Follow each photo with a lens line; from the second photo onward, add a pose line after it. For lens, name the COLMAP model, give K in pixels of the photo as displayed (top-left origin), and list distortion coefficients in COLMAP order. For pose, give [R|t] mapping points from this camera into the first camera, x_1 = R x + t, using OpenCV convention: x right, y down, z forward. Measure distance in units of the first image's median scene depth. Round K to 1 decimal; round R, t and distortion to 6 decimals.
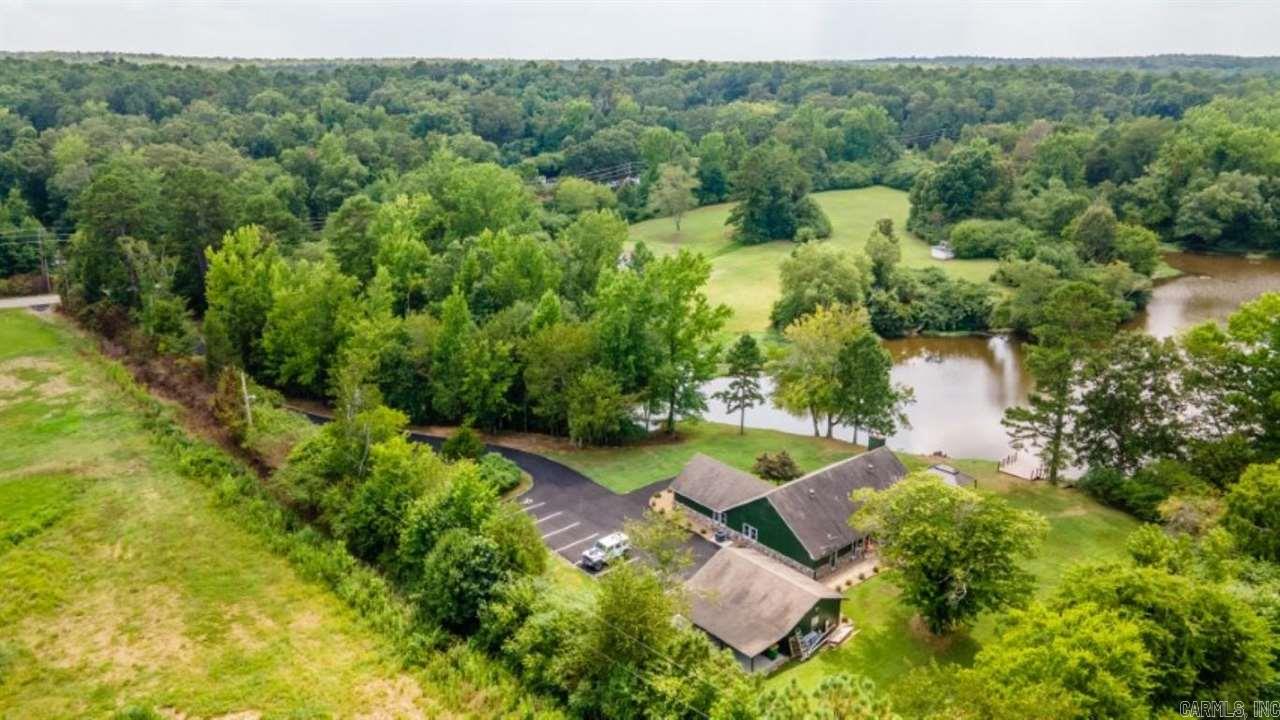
lens RADIAL K [[917.2, 0, 639.8], [0, 917.2, 391.1], [0, 0, 1]] dist [0.008695, -0.002993]
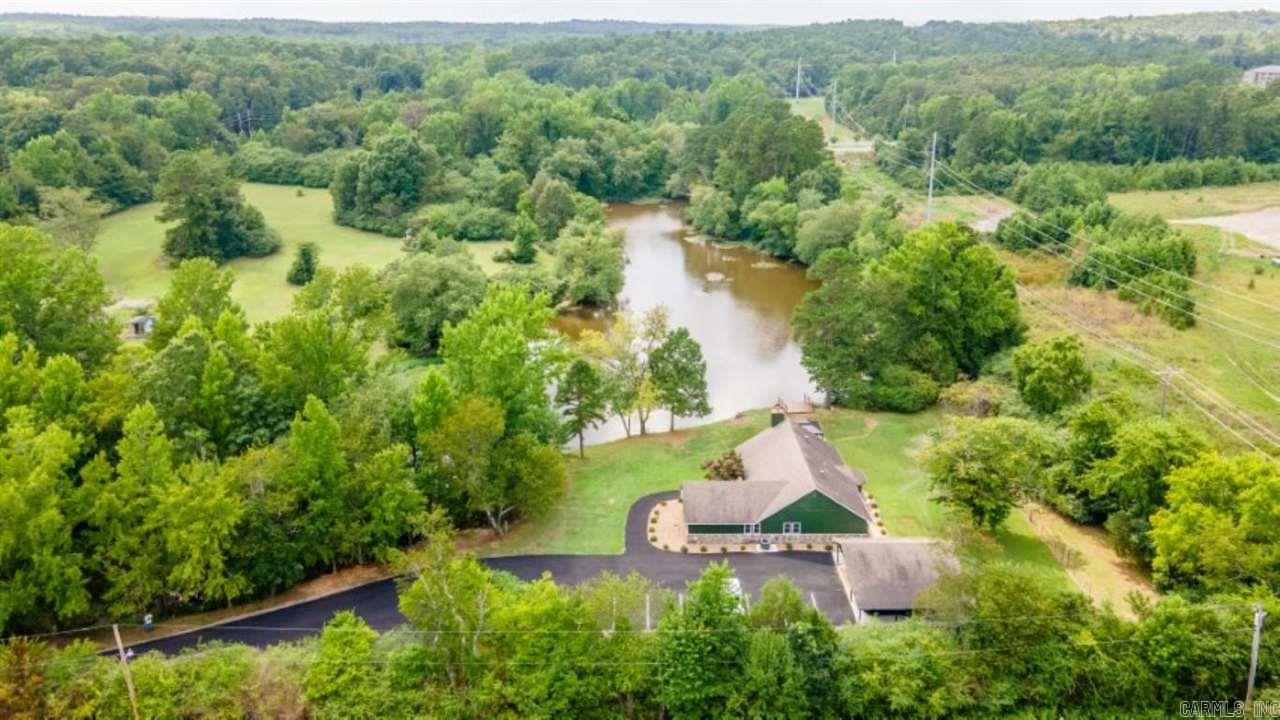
lens RADIAL K [[917.2, 0, 639.8], [0, 917.2, 391.1], [0, 0, 1]] dist [0.008695, -0.002993]
pose [[0.635978, -0.279618, 0.719268, -0.374693], [0.252960, 0.956087, 0.148016, -0.106288], [-0.729070, 0.087811, 0.678782, 0.197447]]
